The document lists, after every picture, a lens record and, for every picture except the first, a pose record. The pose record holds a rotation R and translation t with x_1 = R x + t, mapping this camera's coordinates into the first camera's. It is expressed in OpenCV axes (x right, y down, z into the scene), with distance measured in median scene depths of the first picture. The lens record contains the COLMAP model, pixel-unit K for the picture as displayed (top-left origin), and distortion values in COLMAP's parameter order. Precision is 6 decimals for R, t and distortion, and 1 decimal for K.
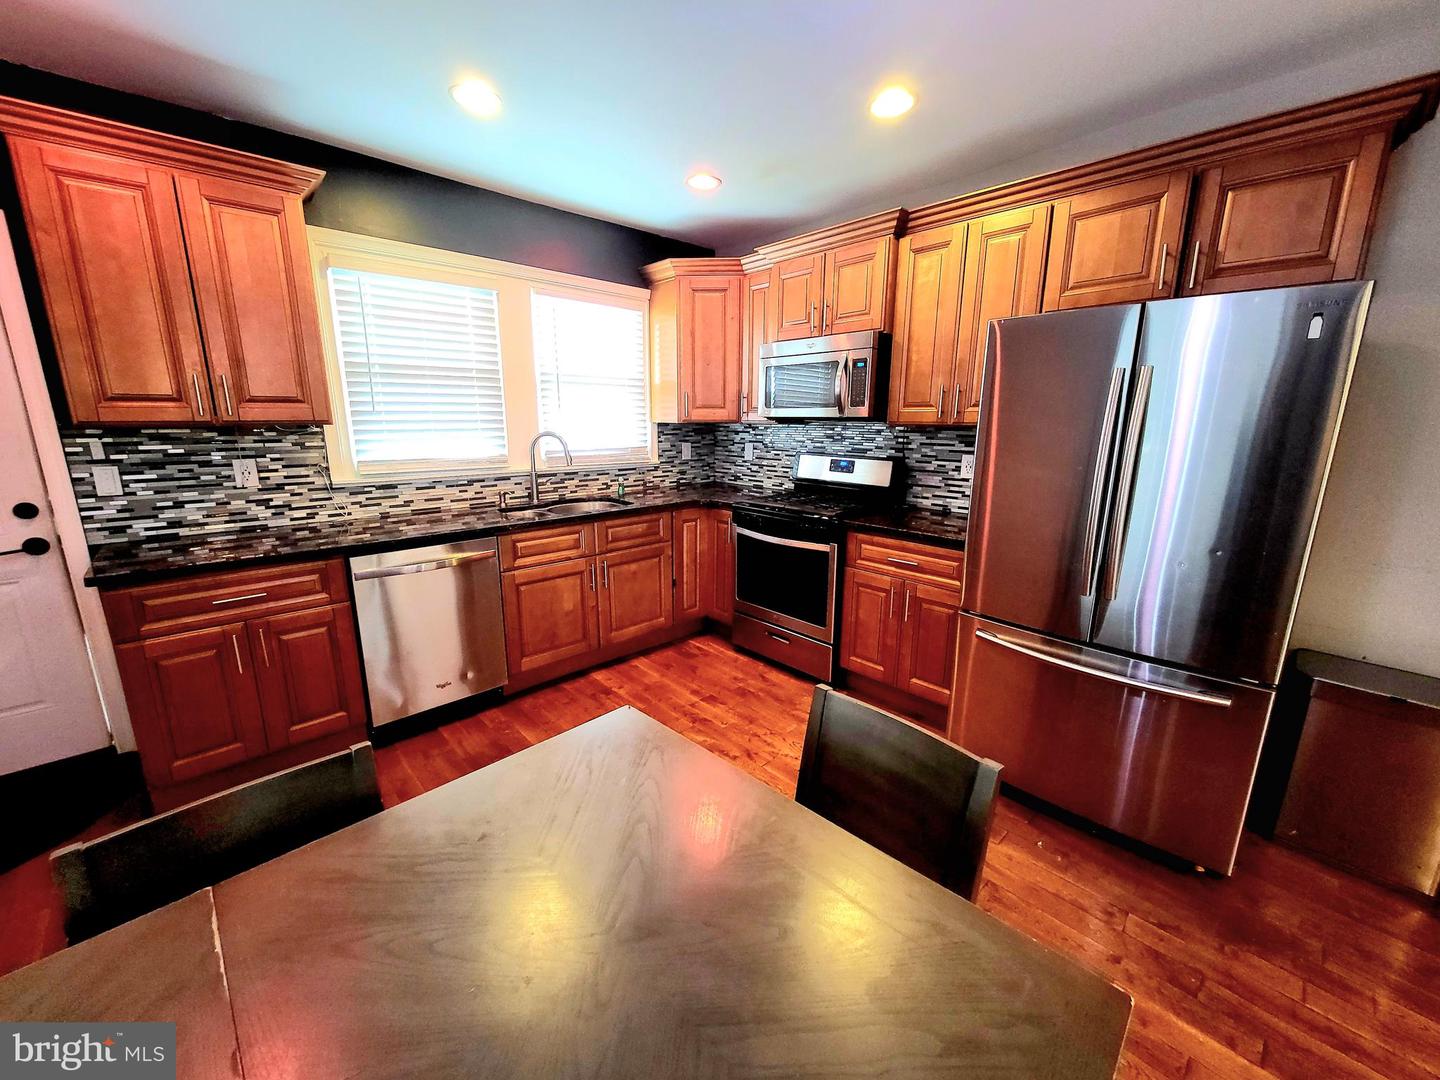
lens RADIAL K [[563.4, 0, 721.5], [0, 563.4, 537.8], [0, 0, 1]] dist [0.000601, -0.001313]
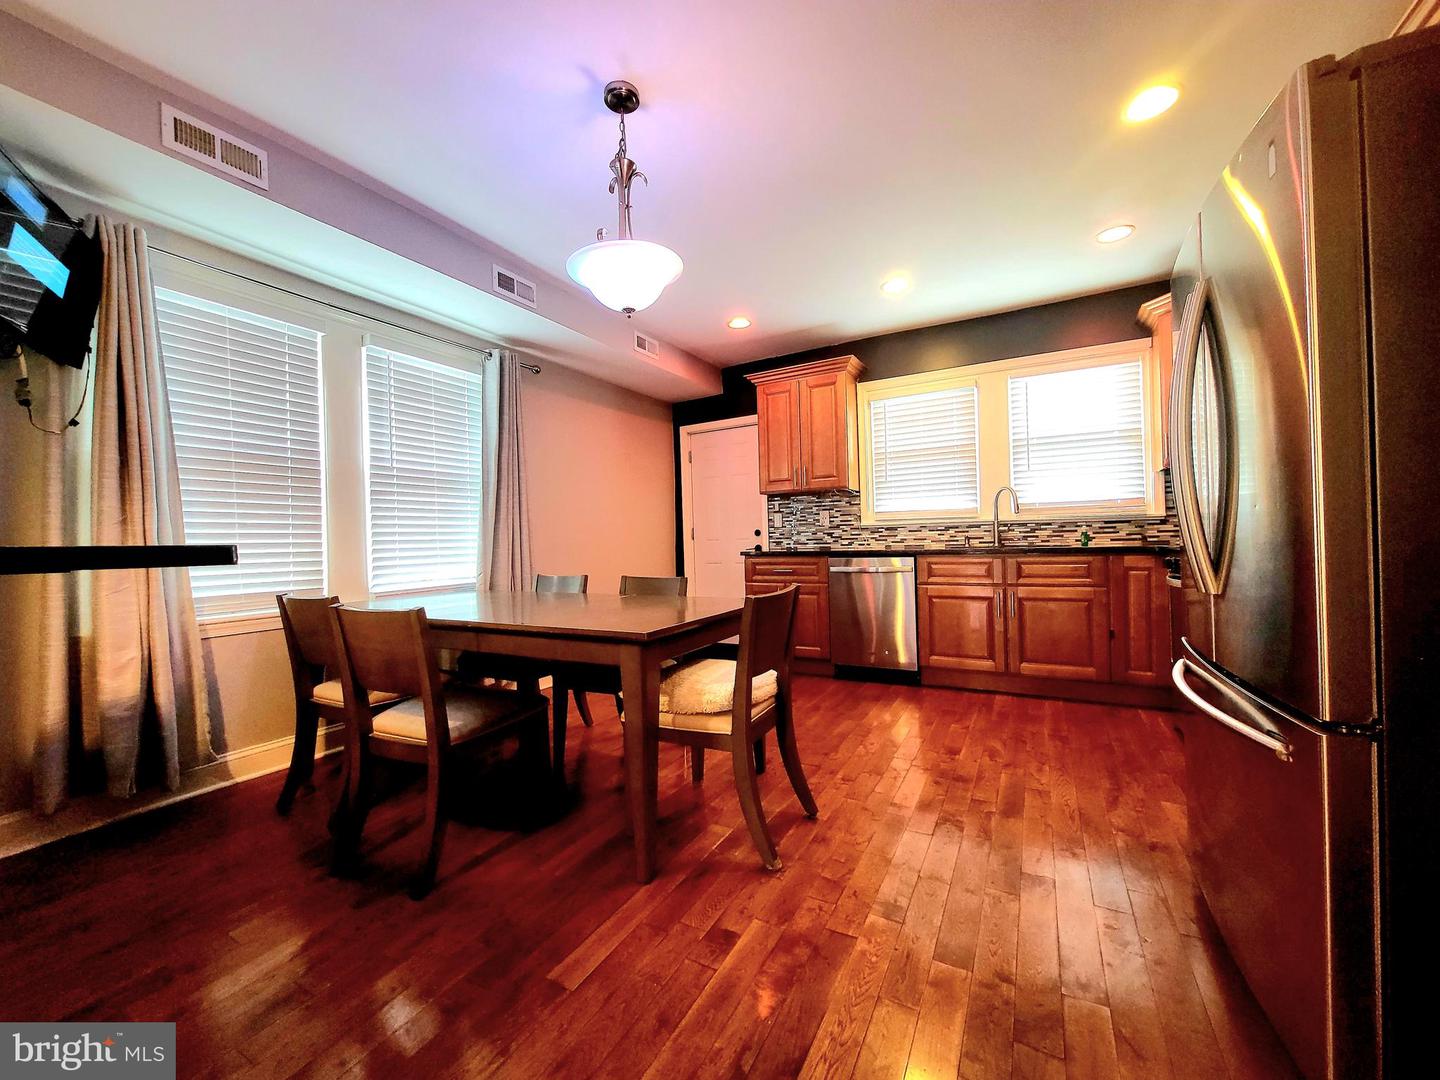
lens RADIAL K [[563.4, 0, 721.5], [0, 563.4, 537.8], [0, 0, 1]] dist [0.000601, -0.001313]
pose [[0.299373, -0.015482, -0.954011, 0.753969], [-0.177320, 0.981547, -0.071573, 0.129054], [0.937515, 0.190592, 0.291103, 0.124405]]
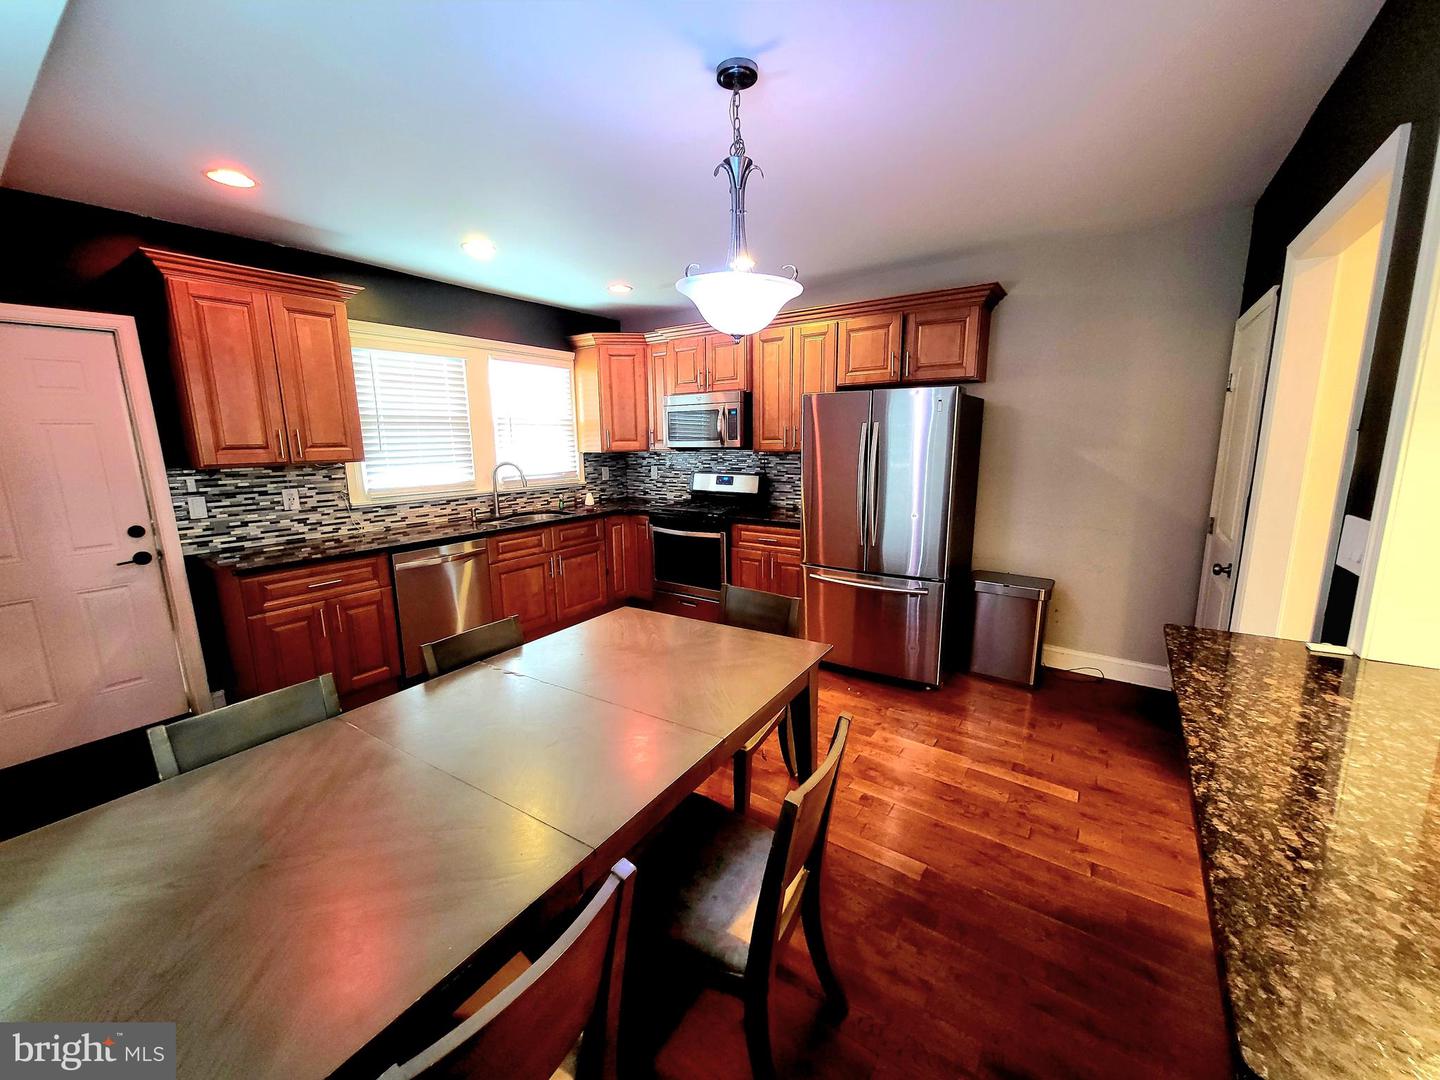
lens RADIAL K [[563.4, 0, 721.5], [0, 563.4, 537.8], [0, 0, 1]] dist [0.000601, -0.001313]
pose [[0.977584, -0.053614, 0.203606, -0.108469], [0.060851, 0.997712, -0.029446, 0.069222], [-0.201561, 0.041176, 0.978610, -0.453932]]
